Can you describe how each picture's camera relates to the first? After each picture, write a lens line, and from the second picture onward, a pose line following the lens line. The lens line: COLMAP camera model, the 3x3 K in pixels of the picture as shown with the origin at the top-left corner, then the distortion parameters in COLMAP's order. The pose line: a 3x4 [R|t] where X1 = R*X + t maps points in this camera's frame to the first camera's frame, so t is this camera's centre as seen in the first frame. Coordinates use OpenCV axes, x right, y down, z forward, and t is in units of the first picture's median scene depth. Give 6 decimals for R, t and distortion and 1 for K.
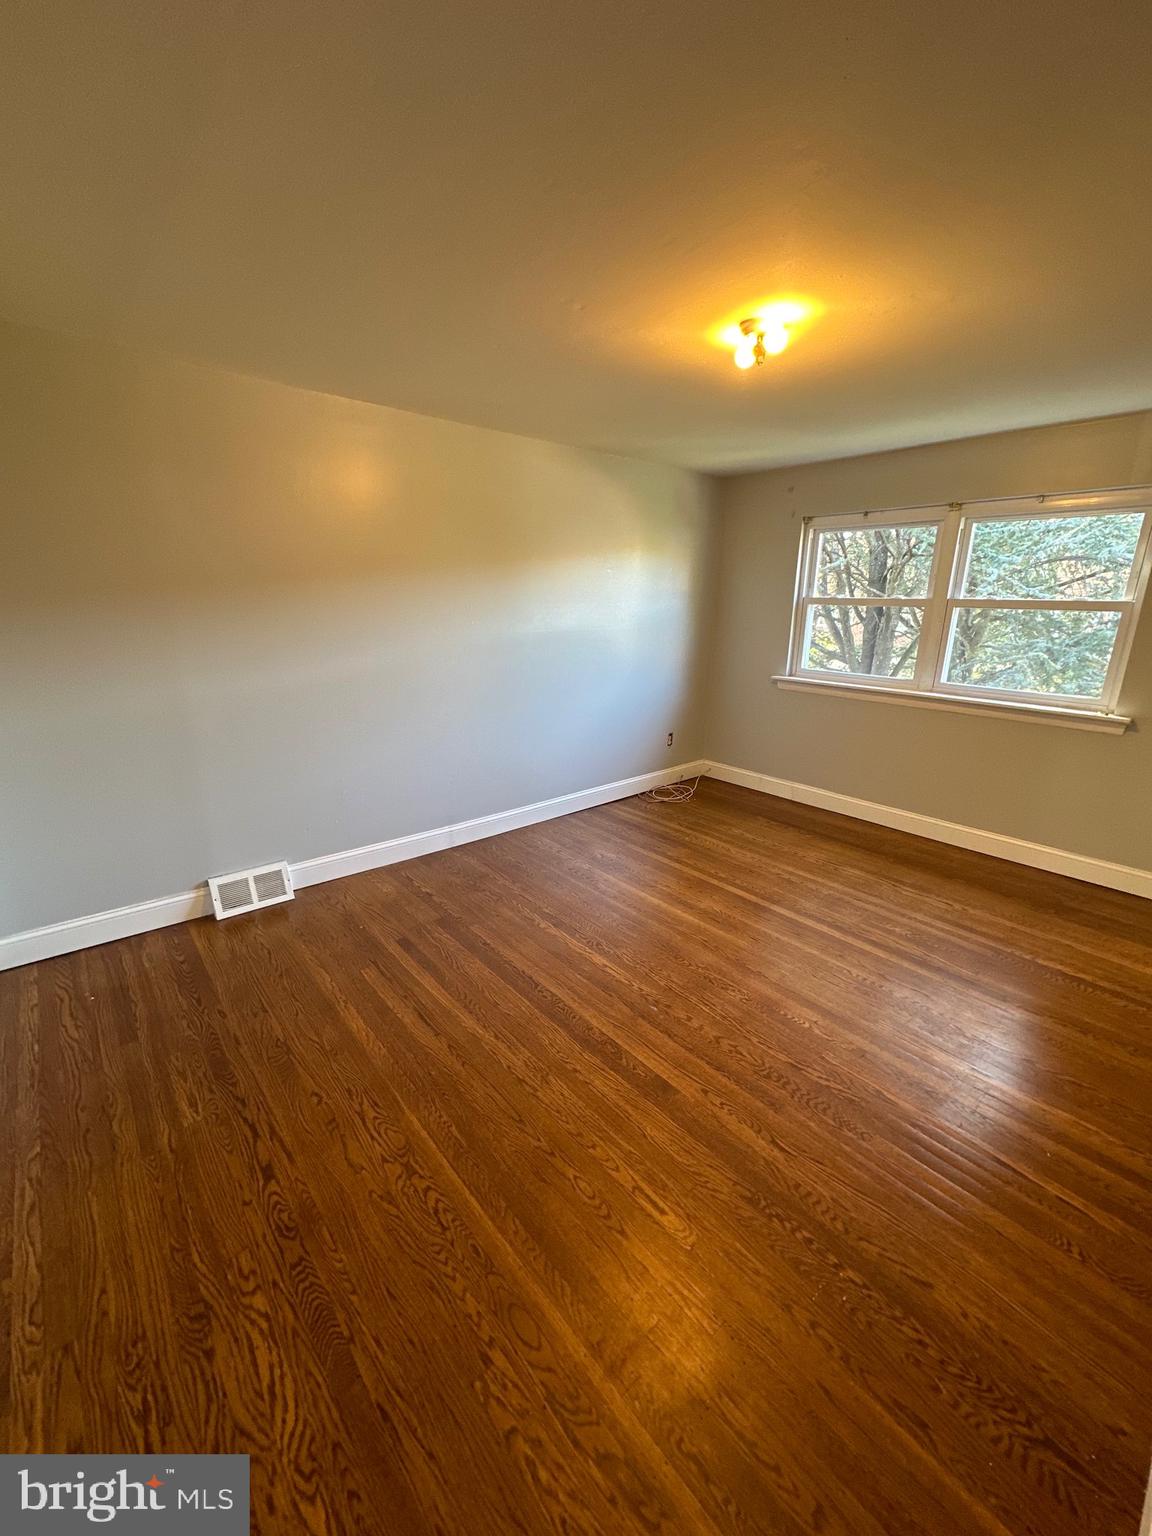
lens RADIAL K [[611.5, 0, 569.4], [0, 611.5, 767.0], [0, 0, 1]] dist [-0.003646, 0.001033]
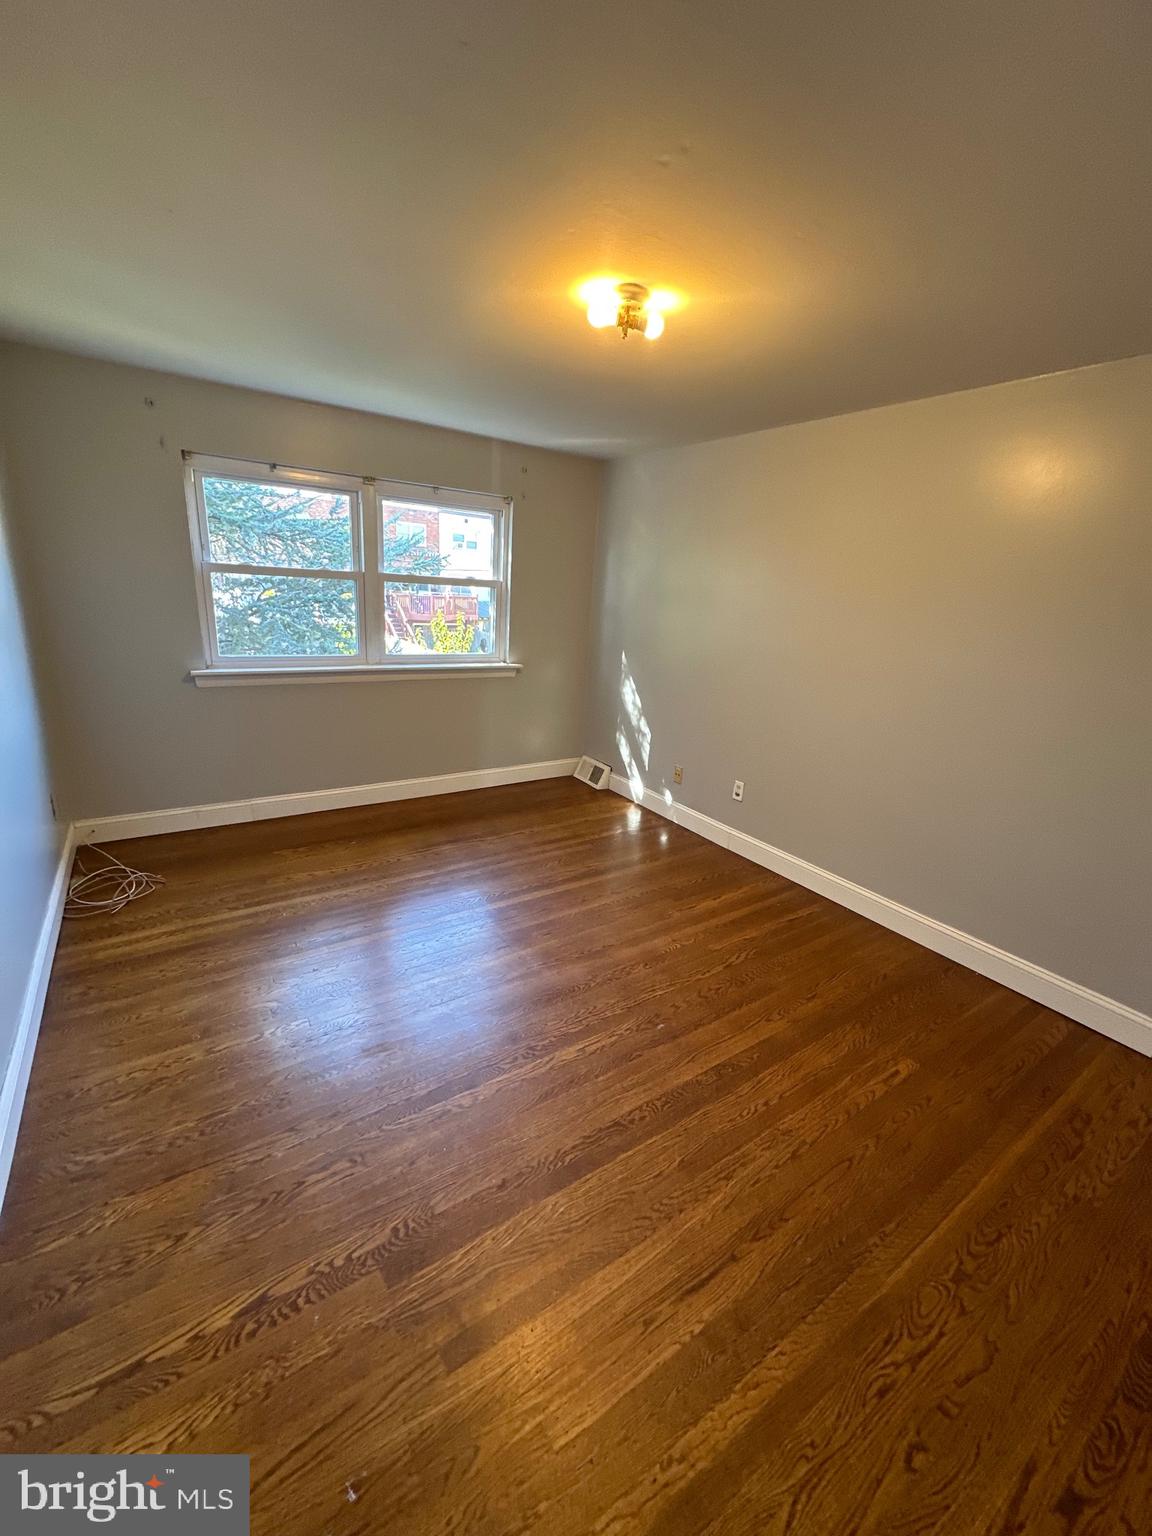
lens RADIAL K [[611.5, 0, 583.5], [0, 611.5, 767.8], [0, 0, 1]] dist [-0.003646, 0.001033]
pose [[0.108873, -0.289901, 0.950844, -0.535516], [0.213233, 0.941075, 0.262507, -0.210793], [-0.970916, 0.174172, 0.164274, 0.714897]]
